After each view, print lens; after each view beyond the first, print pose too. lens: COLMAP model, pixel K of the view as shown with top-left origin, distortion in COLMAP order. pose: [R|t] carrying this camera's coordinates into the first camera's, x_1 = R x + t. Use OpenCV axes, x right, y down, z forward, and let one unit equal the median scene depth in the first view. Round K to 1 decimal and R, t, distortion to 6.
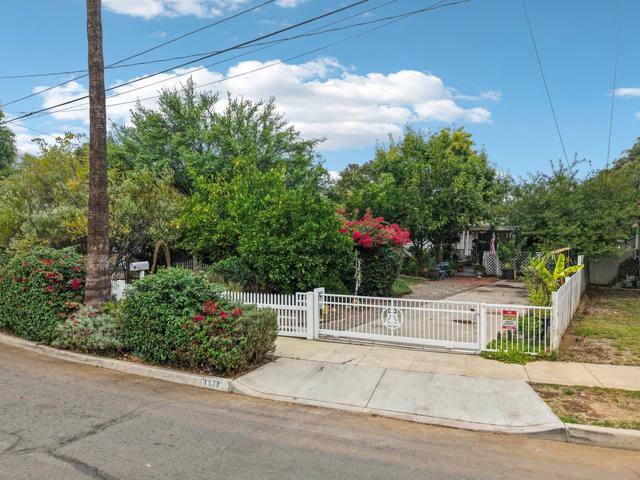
lens RADIAL K [[428.8, 0, 320.0], [0, 428.8, 240.0], [0, 0, 1]] dist [0.031060, -0.035241]
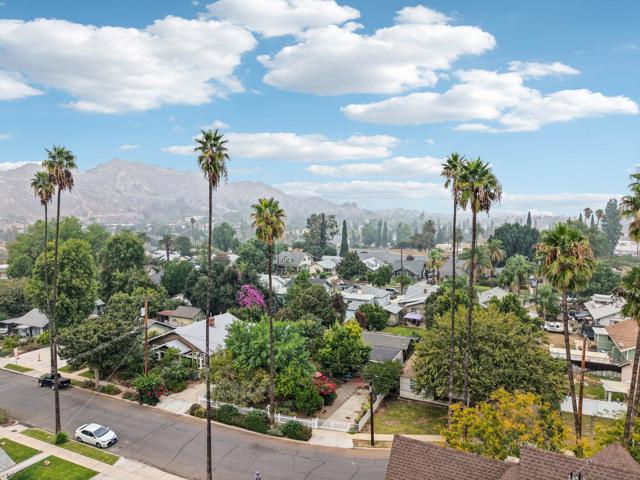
lens RADIAL K [[428.8, 0, 320.0], [0, 428.8, 240.0], [0, 0, 1]] dist [0.031060, -0.035241]
pose [[0.988734, -0.009144, 0.149405, -0.755049], [0.002106, 0.998883, 0.047195, -2.349295], [-0.149670, -0.046349, 0.987649, -4.121988]]
